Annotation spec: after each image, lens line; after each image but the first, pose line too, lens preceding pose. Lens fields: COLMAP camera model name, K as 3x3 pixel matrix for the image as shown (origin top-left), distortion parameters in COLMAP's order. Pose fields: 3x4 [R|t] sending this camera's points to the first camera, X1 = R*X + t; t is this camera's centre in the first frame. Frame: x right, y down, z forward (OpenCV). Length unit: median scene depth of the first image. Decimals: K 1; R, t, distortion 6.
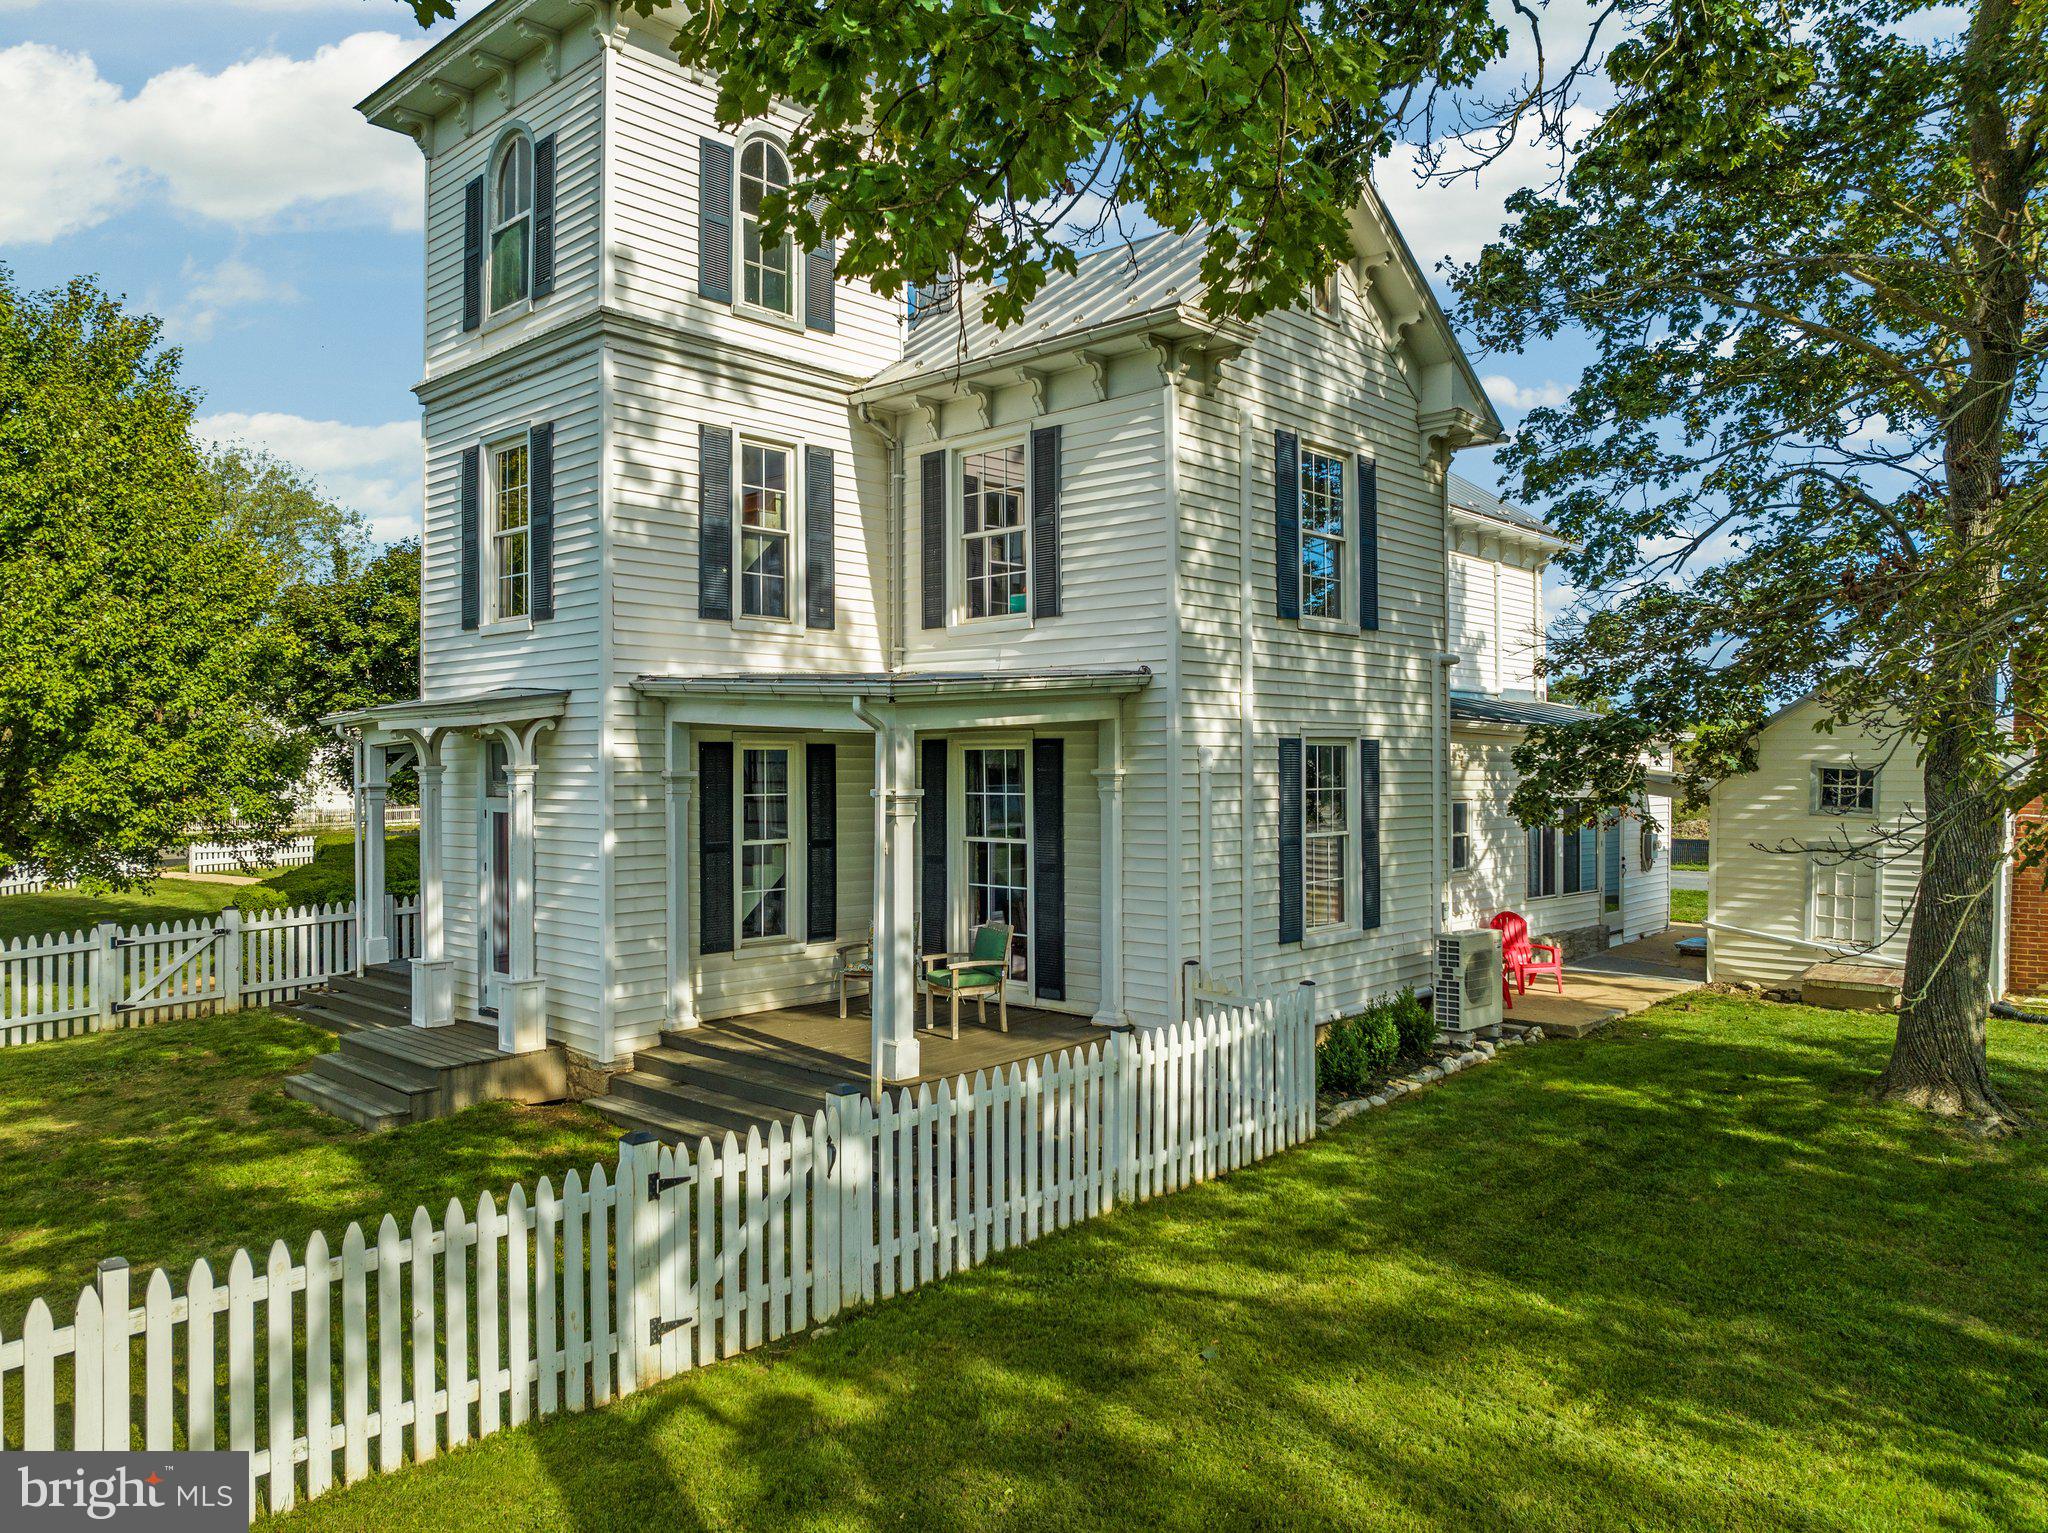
lens RADIAL K [[1447.4, 0, 984.4], [0, 1447.4, 766.3], [0, 0, 1]] dist [-0.037468, 0.000852]
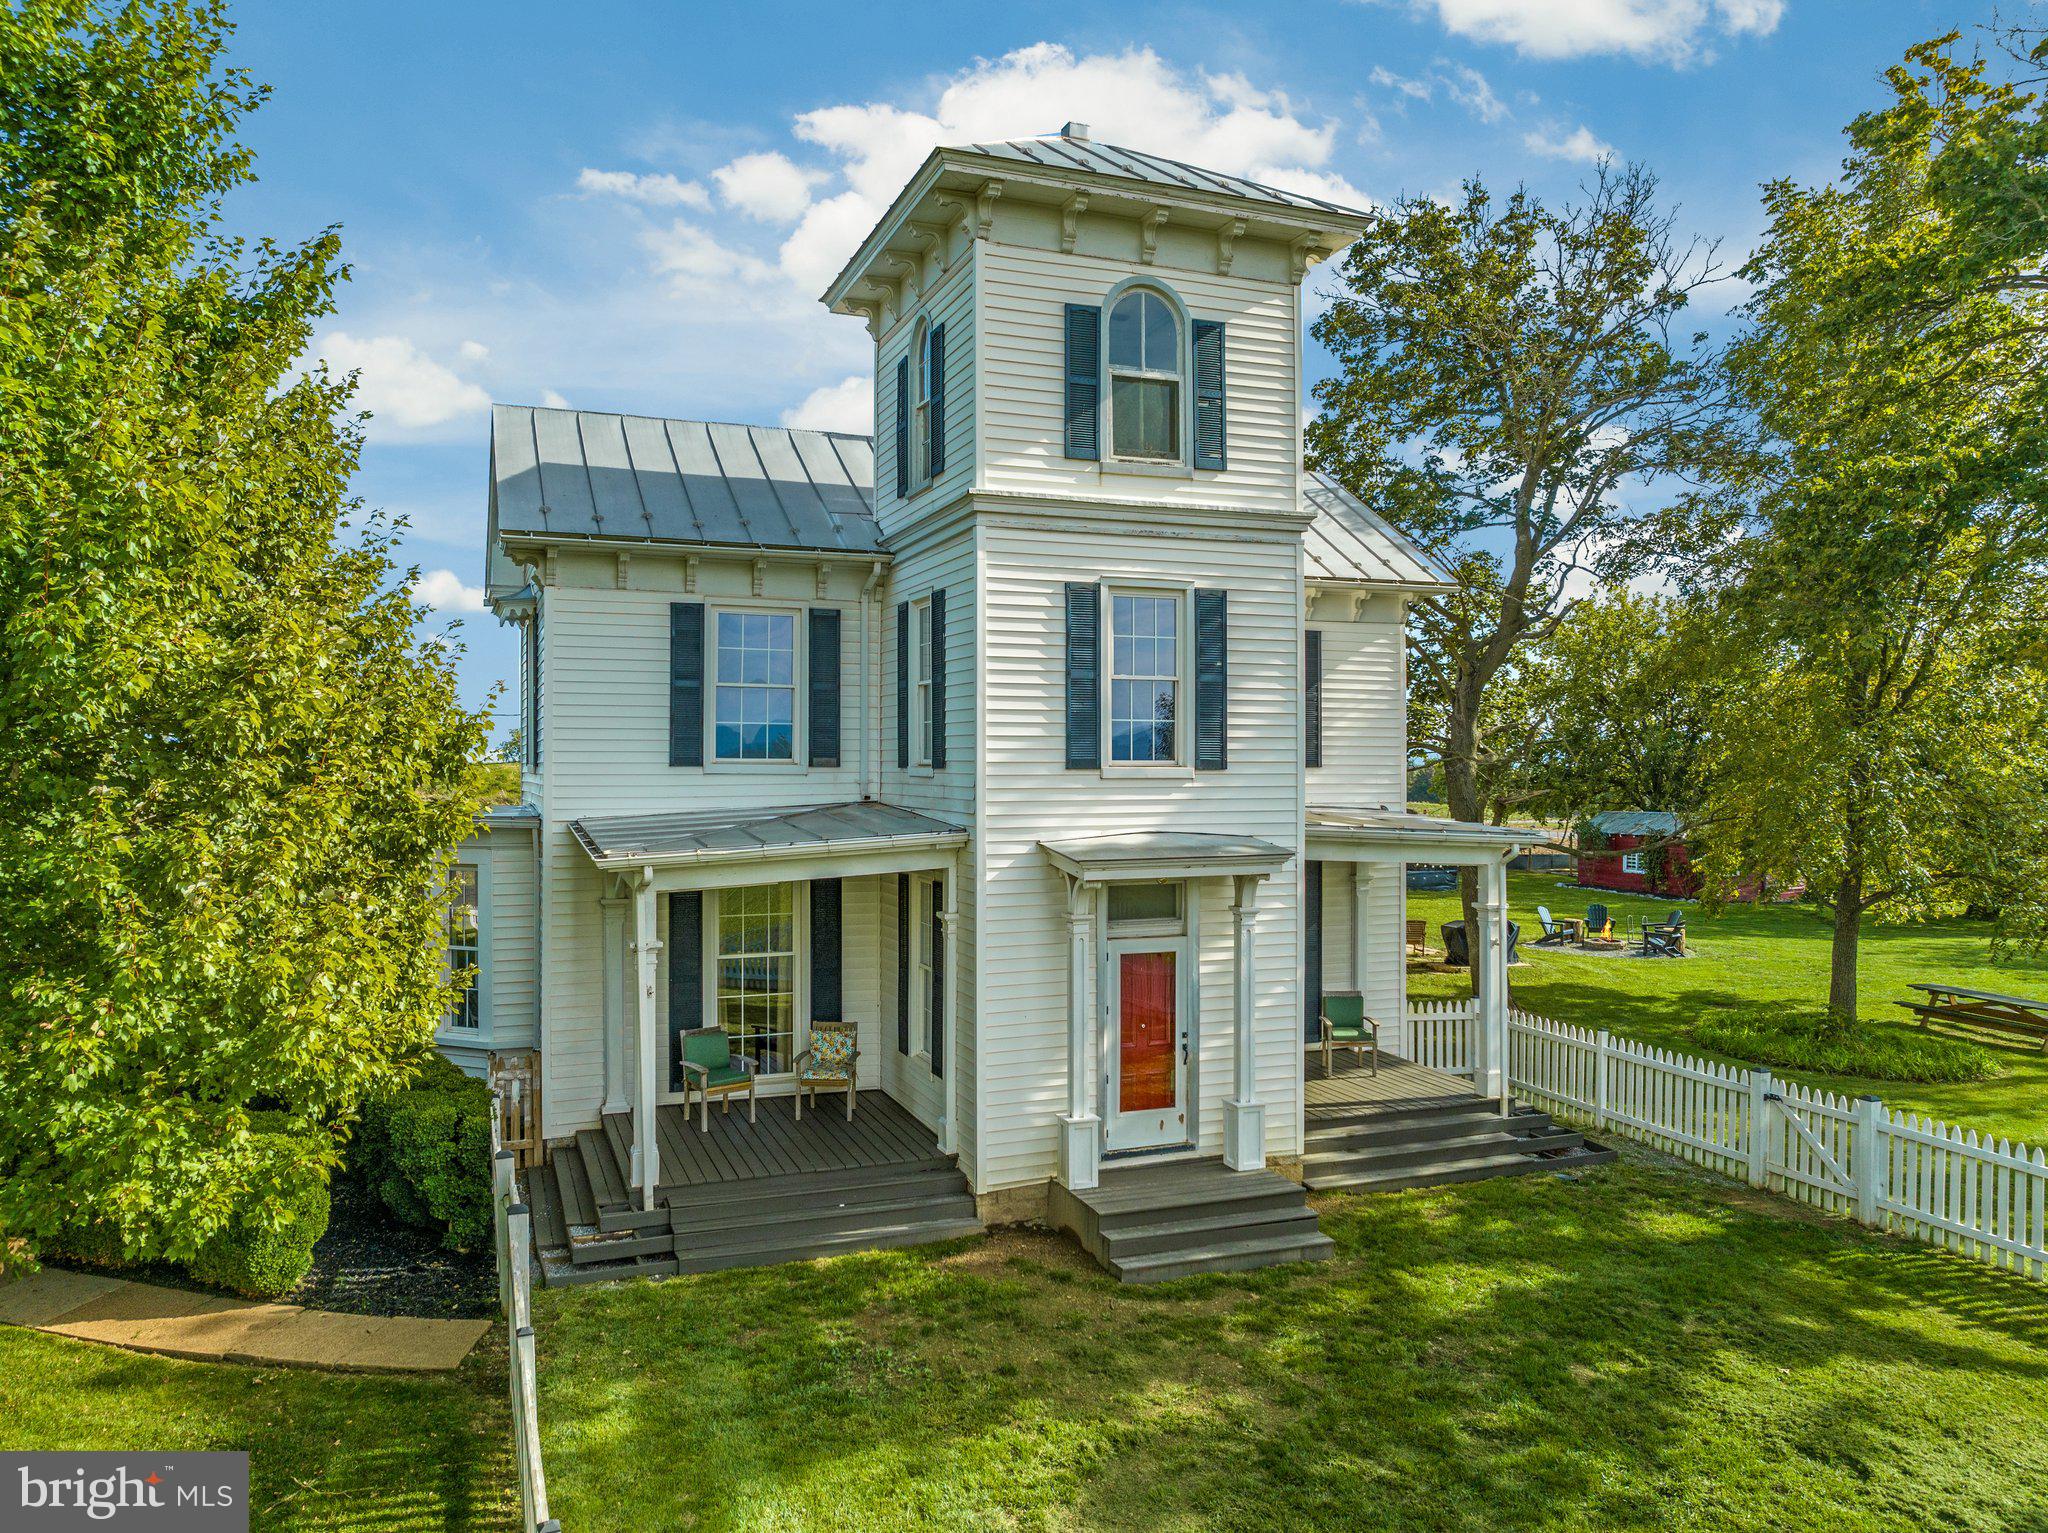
lens RADIAL K [[1447.5, 0, 1024.0], [0, 1447.5, 766.5], [0, 0, 1]] dist [-0.039083, 0.001379]
pose [[0.429282, 0.002709, 0.903167, -1.262923], [0.003243, 0.999984, -0.004541, -0.094835], [-0.903165, 0.004879, 0.429266, 0.625009]]
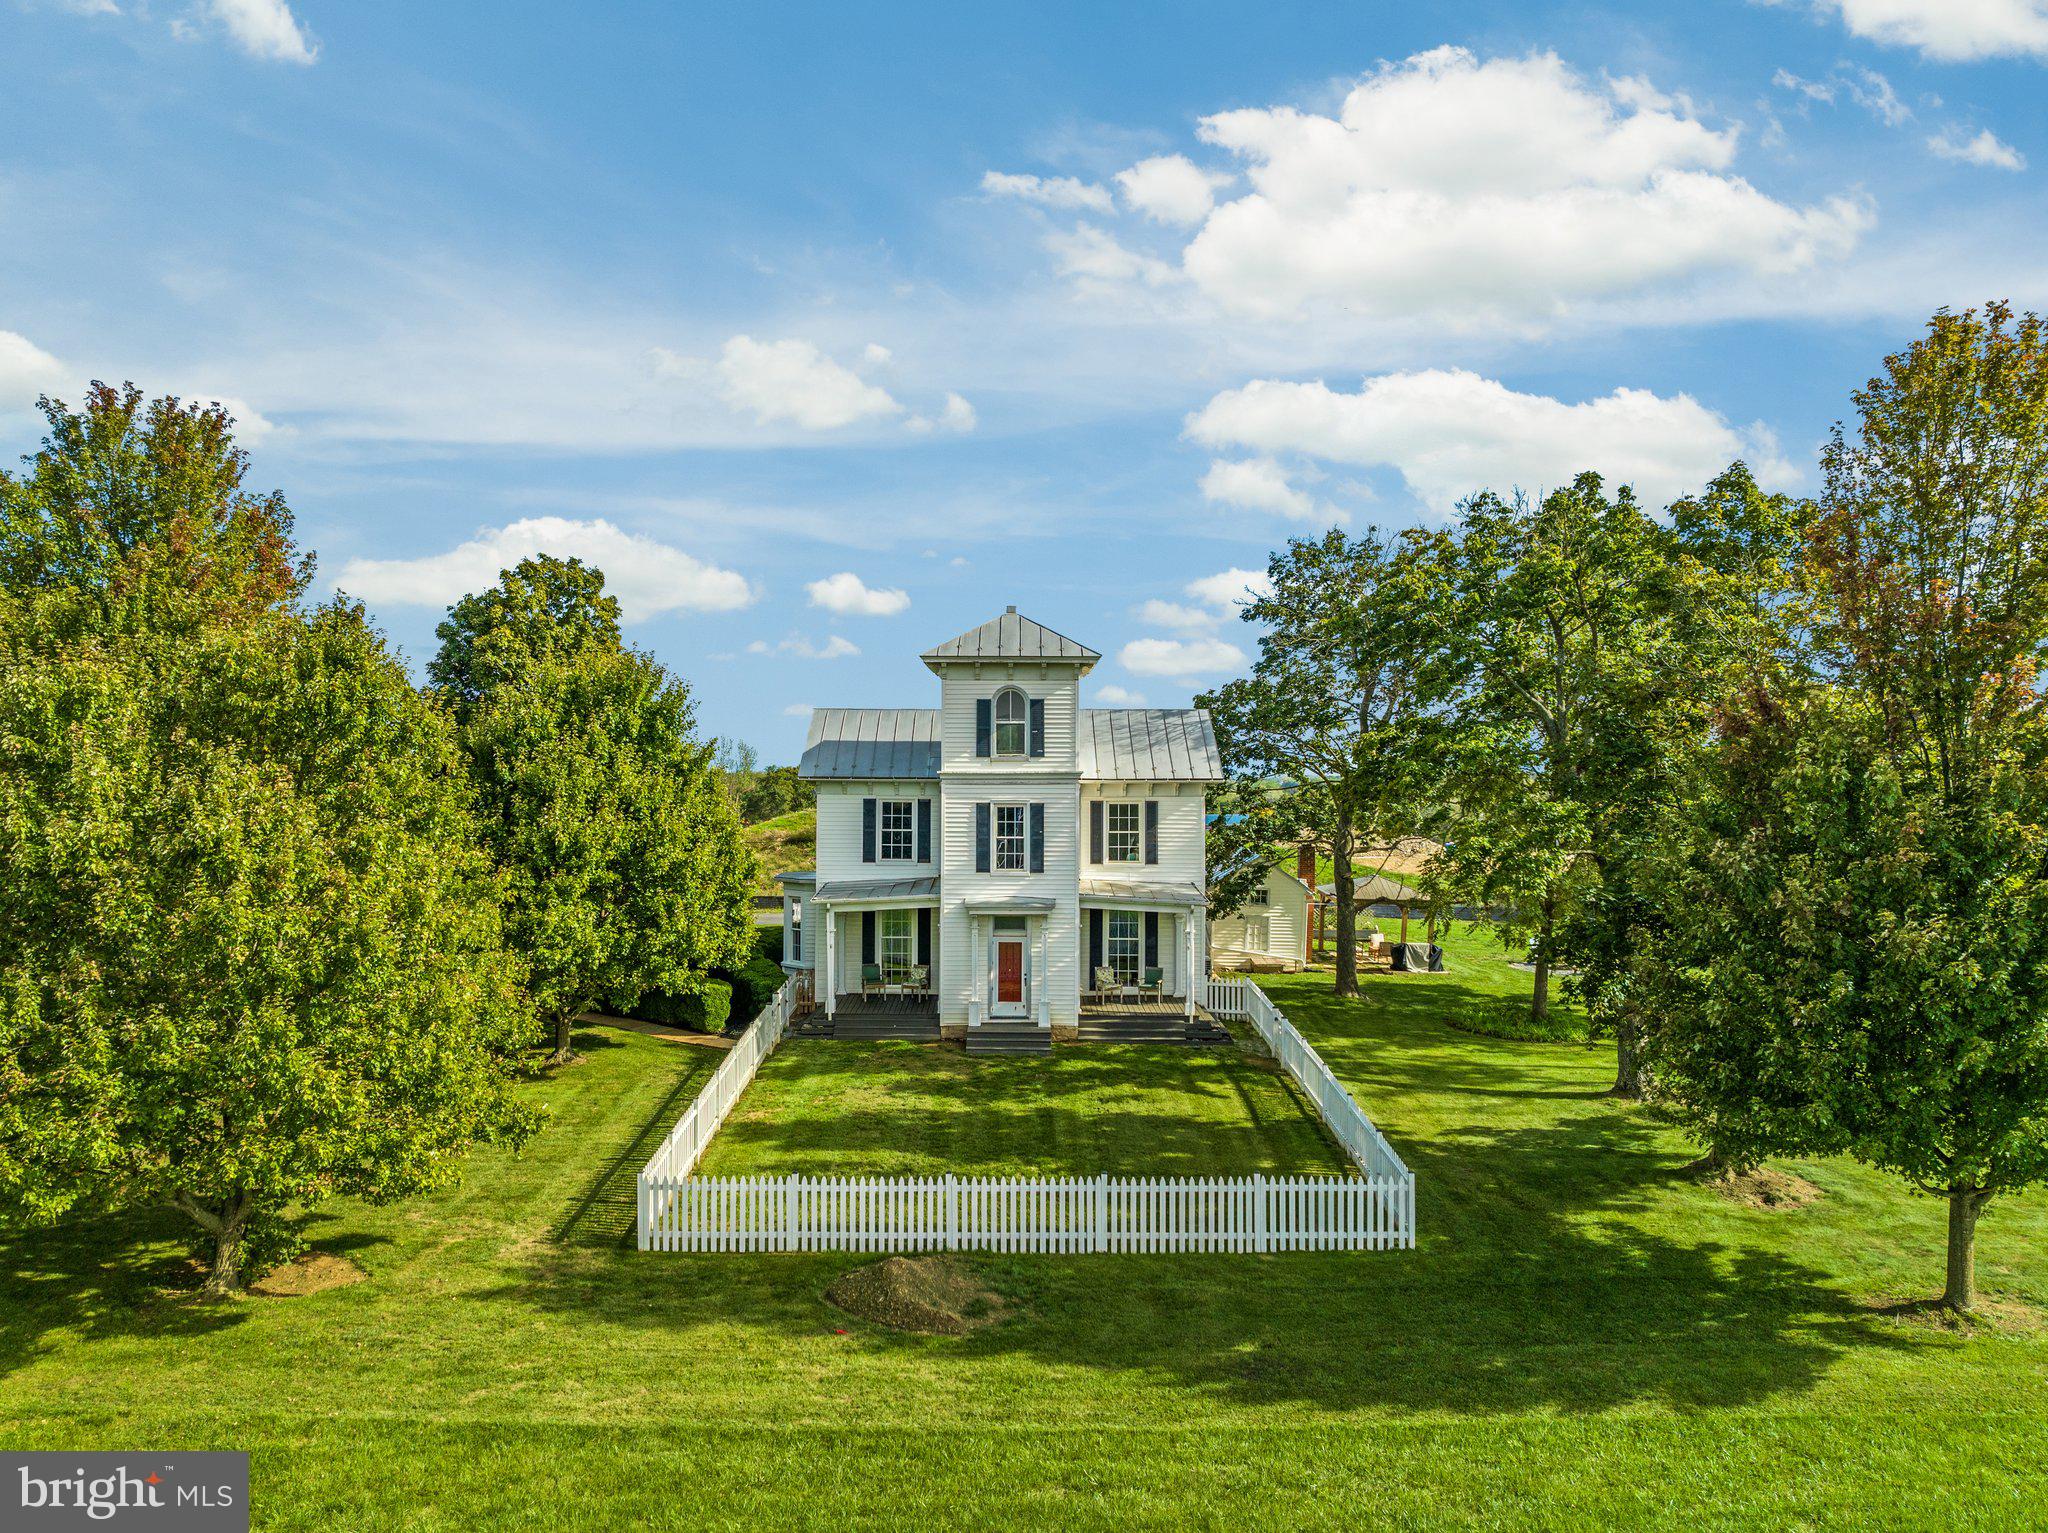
lens RADIAL K [[1447.4, 0, 984.4], [0, 1447.4, 766.3], [0, 0, 1]] dist [-0.037468, 0.000852]
pose [[0.742916, 0.006025, 0.669358, -2.123116], [-0.002304, 0.999977, -0.006444, -0.273526], [-0.669381, 0.003245, 0.742912, -0.949738]]
